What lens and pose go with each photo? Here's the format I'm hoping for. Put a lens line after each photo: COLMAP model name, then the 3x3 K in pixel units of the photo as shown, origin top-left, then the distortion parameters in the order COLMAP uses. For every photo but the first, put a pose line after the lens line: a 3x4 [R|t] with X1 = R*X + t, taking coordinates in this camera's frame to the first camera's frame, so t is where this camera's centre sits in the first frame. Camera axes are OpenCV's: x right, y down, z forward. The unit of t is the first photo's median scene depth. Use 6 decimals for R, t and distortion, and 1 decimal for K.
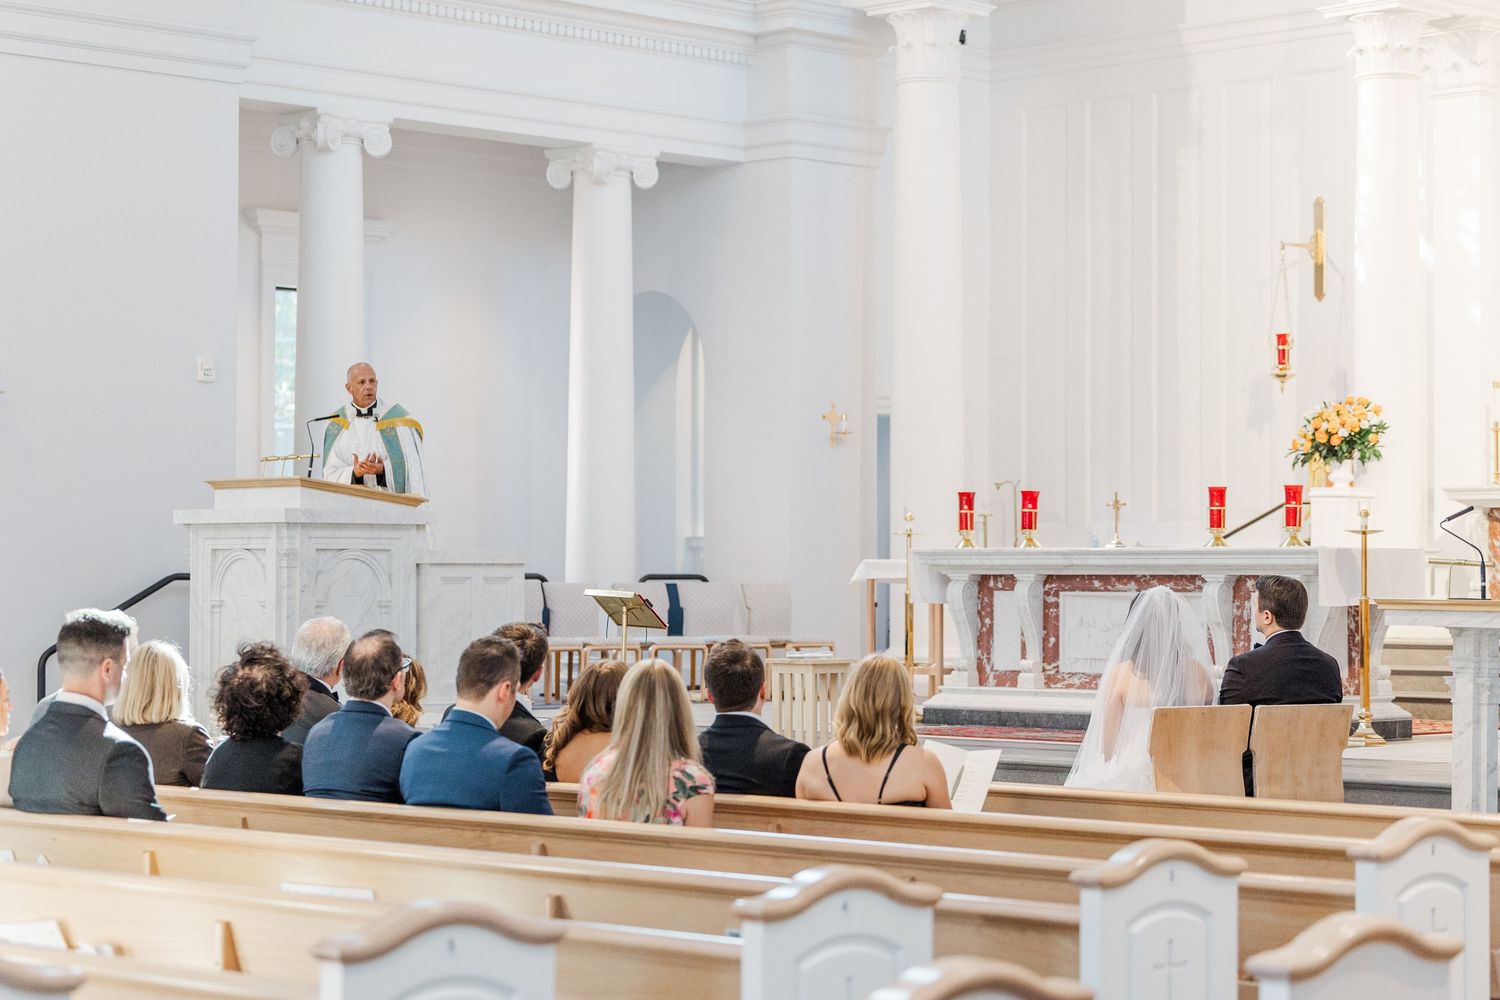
lens RADIAL K [[3290.8, 0, 750.0], [0, 3290.8, 500.0], [0, 0, 1]] dist [-0.013834, -0.163485]
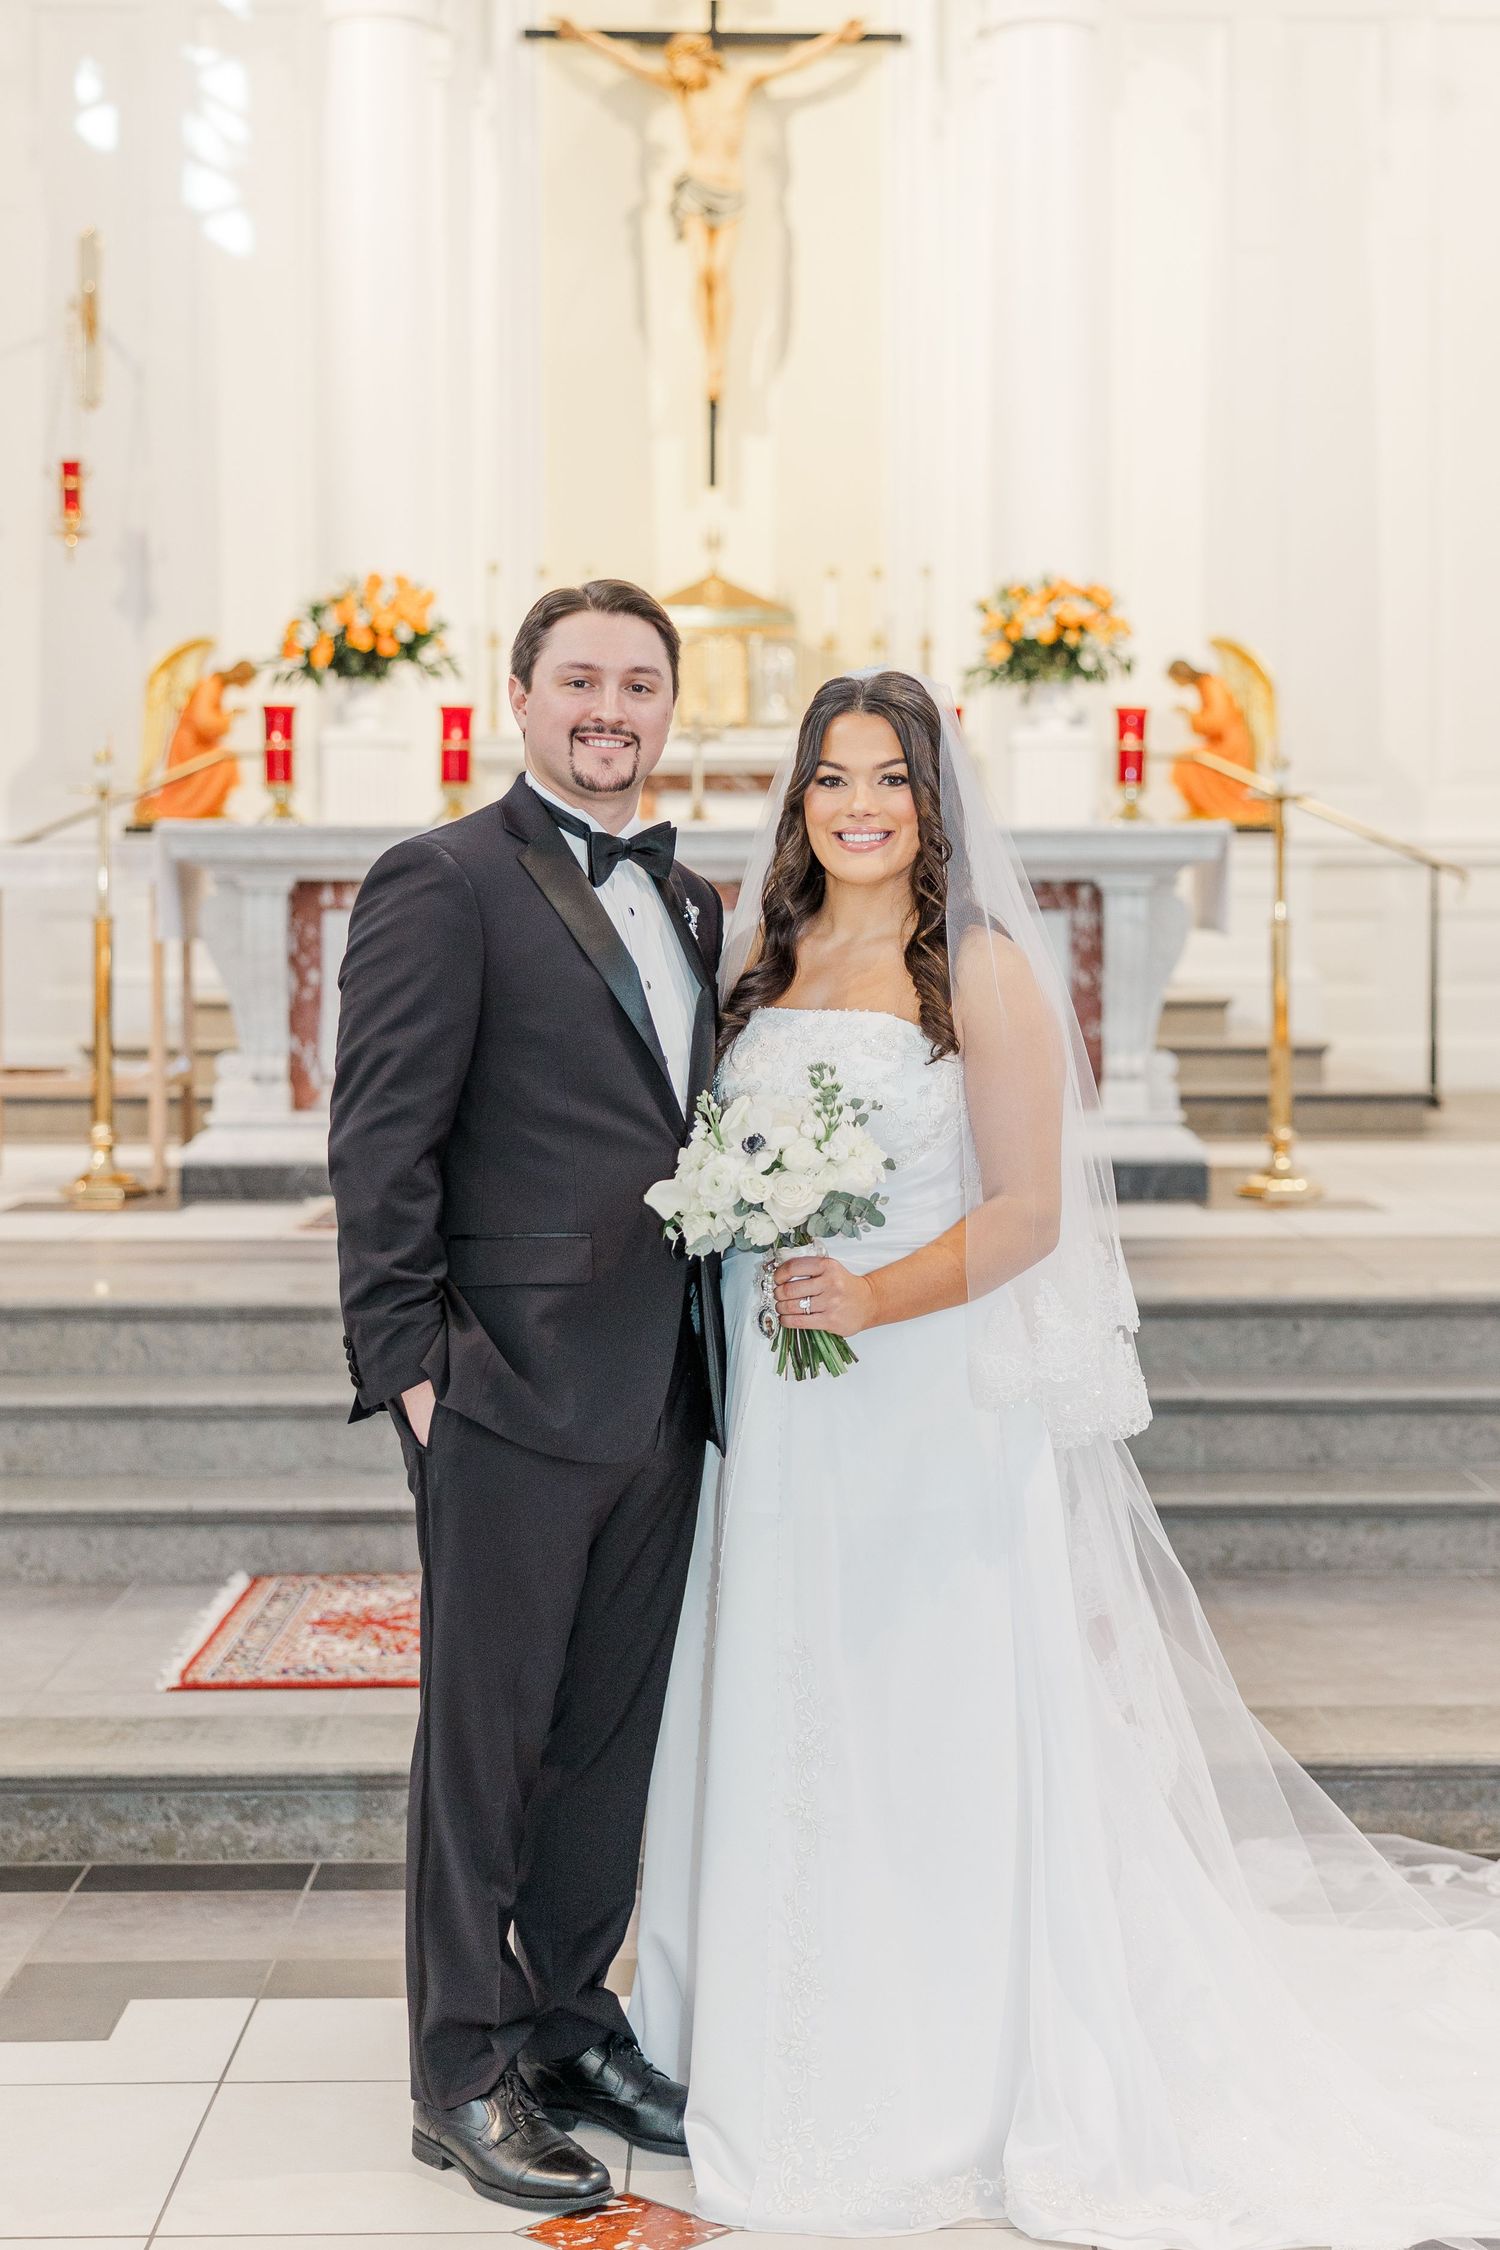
lens RADIAL K [[3610.5, 0, 875.7], [0, 3610.5, 927.3], [0, 0, 1]] dist [0.025649, -0.022373]
pose [[0.671985, -0.009940, 0.740498, -0.260381], [-0.014864, 0.999527, 0.026906, 0.014434], [-0.740416, -0.029087, 0.671519, 0.588793]]
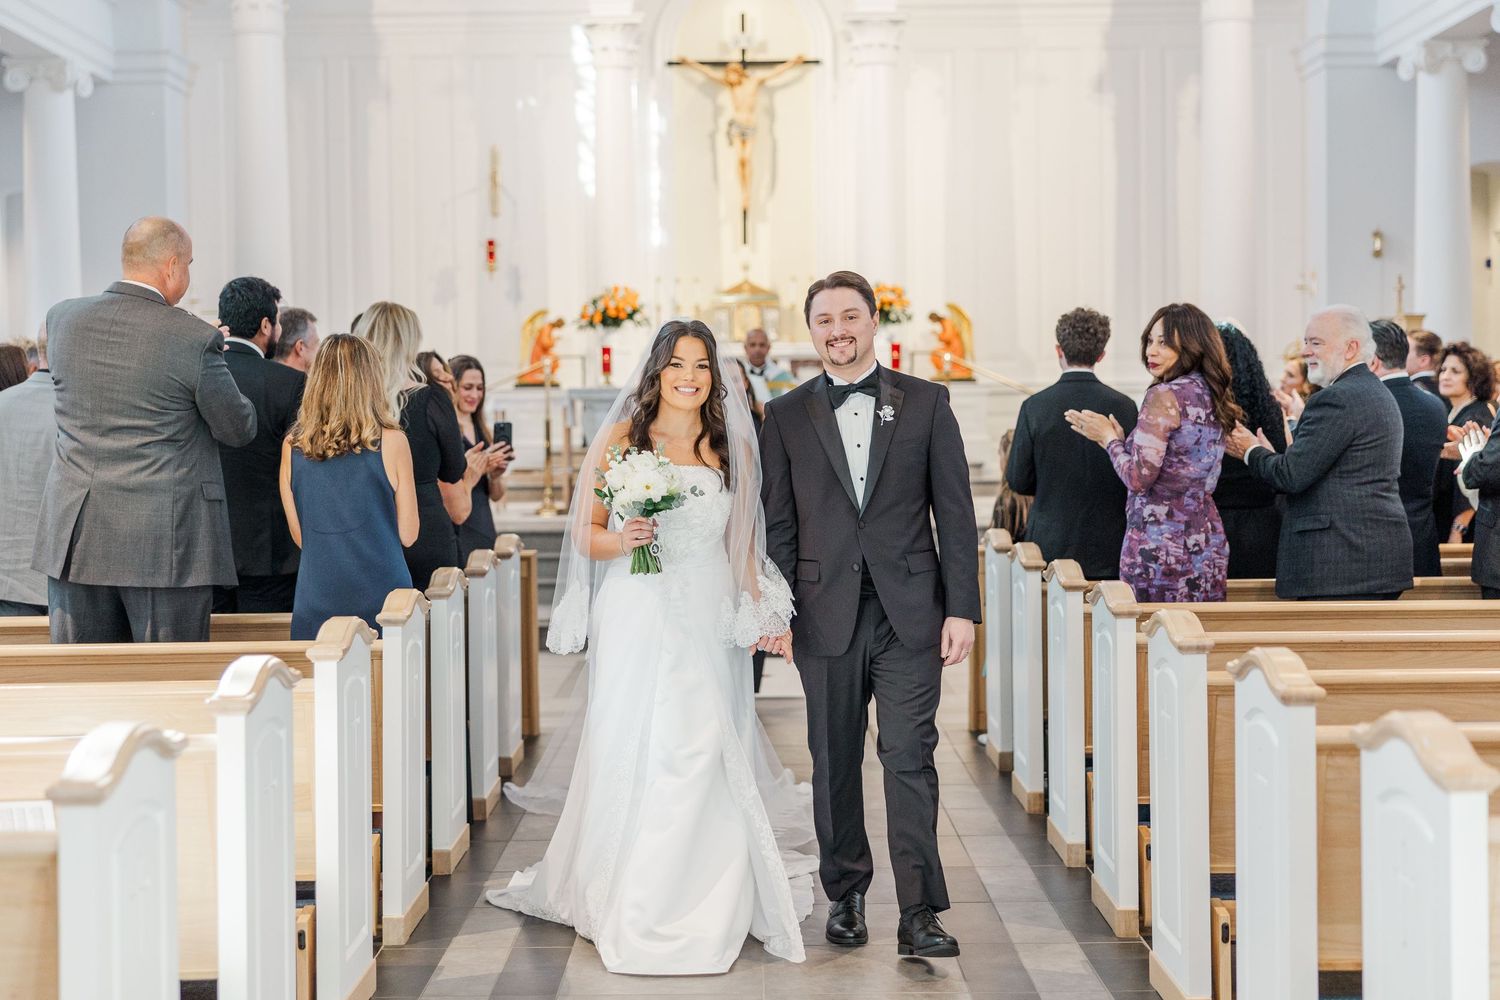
lens RADIAL K [[2201.9, 0, 736.3], [0, 2201.9, 497.2], [0, 0, 1]] dist [0.002088, 0.034734]
pose [[0.700998, -0.040541, 0.712010, -0.562844], [-0.001566, 0.998293, 0.058384, 0.006940], [-0.713161, -0.042042, 0.699738, 0.305543]]
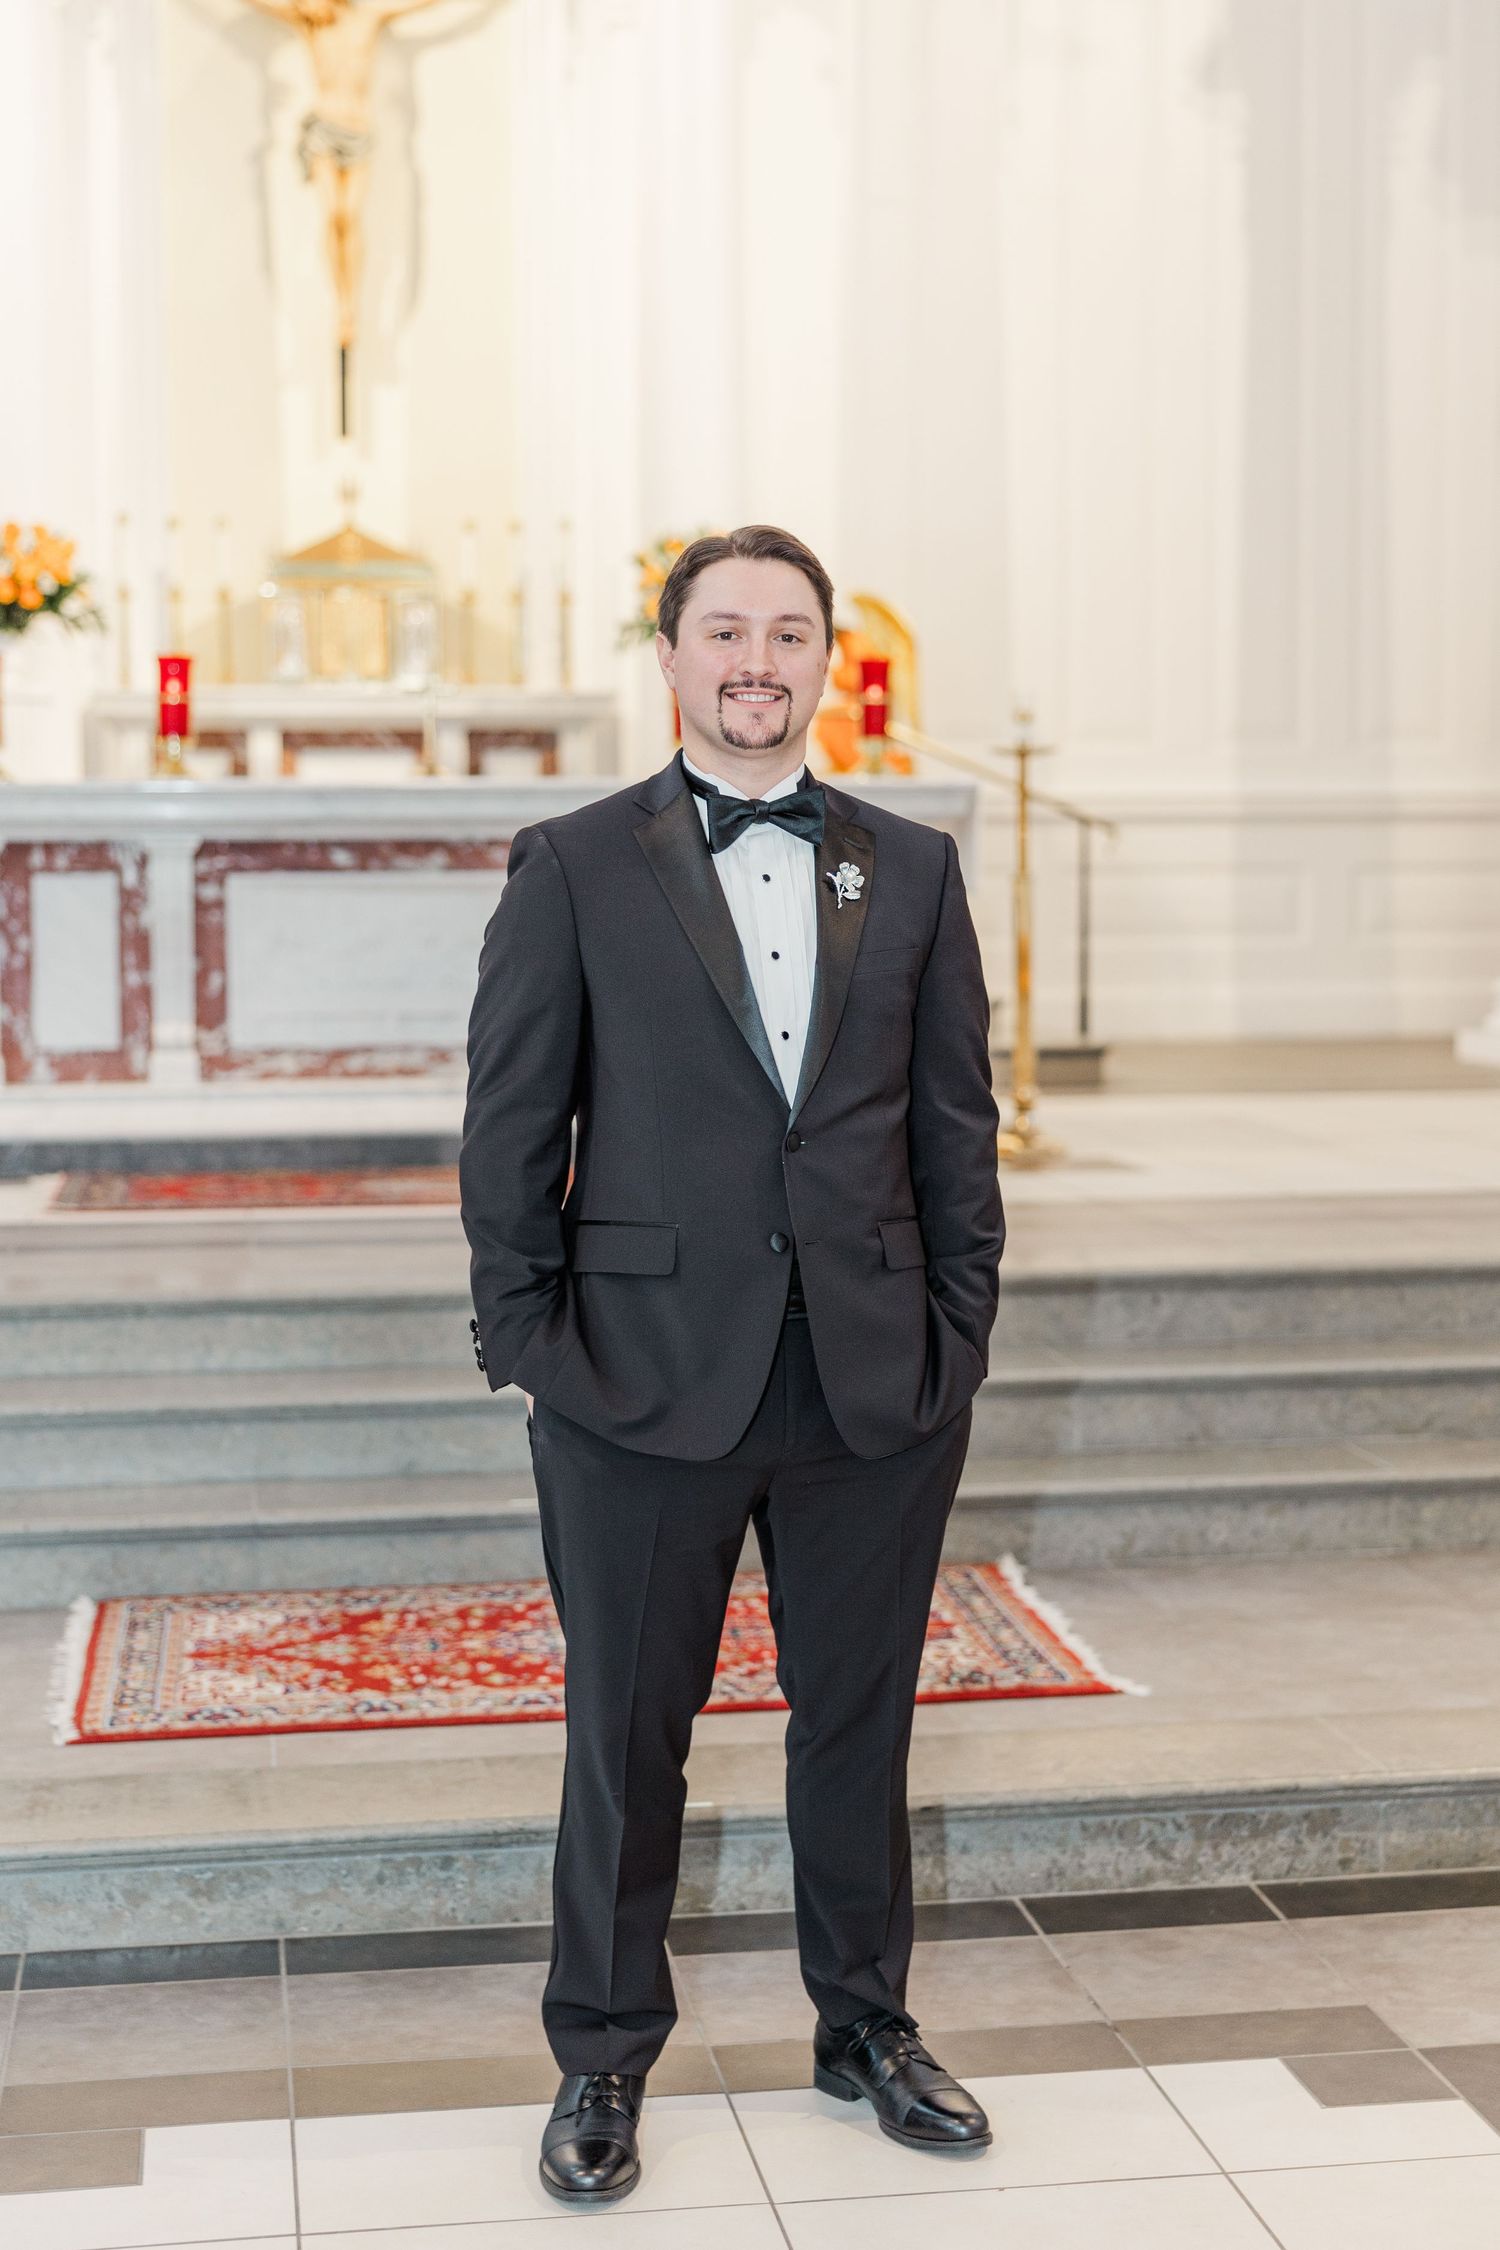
lens RADIAL K [[3421.3, 0, 798.0], [0, 3421.3, 1057.8], [0, 0, 1]] dist [0.014340, 0.064547]
pose [[0.568231, -0.057189, 0.820879, -0.254853], [-0.011406, 0.996939, 0.077350, 0.014879], [-0.822790, -0.053315, 0.565839, 0.645409]]
